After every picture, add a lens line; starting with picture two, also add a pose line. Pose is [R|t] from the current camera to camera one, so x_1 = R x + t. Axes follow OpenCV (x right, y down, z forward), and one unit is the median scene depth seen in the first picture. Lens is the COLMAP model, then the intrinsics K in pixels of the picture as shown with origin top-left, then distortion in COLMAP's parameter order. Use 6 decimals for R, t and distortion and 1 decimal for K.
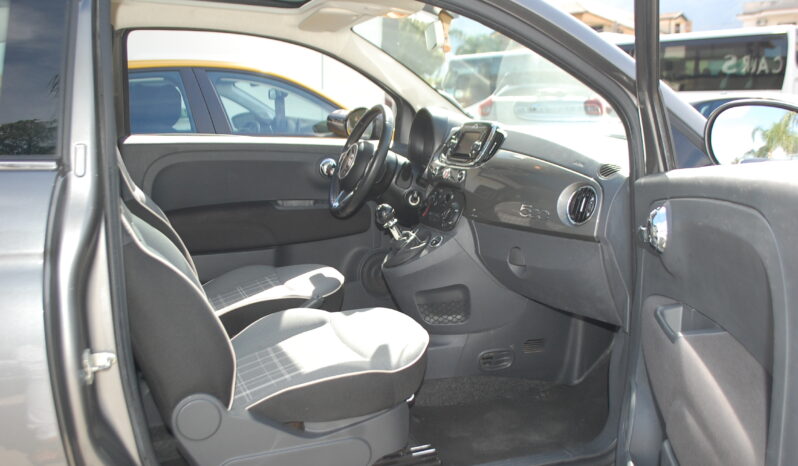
lens RADIAL K [[782.5, 0, 399.0], [0, 782.5, 233.0], [0, 0, 1]] dist [-0.026492, -0.008063]
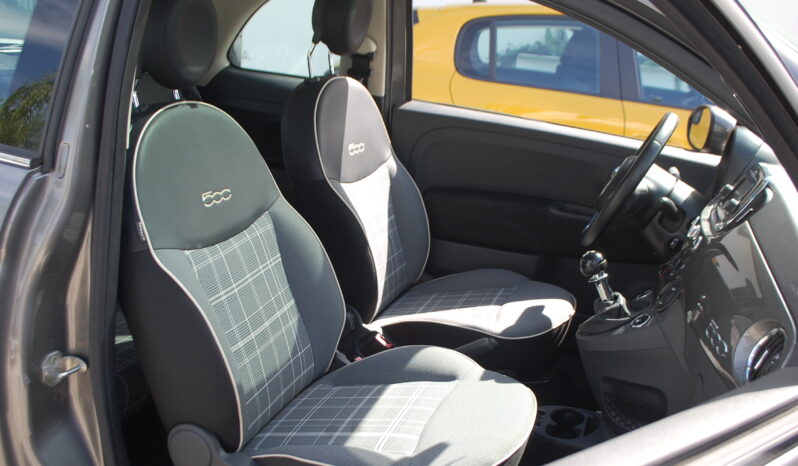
lens RADIAL K [[782.5, 0, 399.0], [0, 782.5, 233.0], [0, 0, 1]] dist [-0.026492, -0.008063]
pose [[0.778851, 0.247848, -0.576162, 0.264547], [-0.198380, 0.968798, 0.148579, -0.128452], [0.595010, -0.001422, 0.803717, 0.280458]]
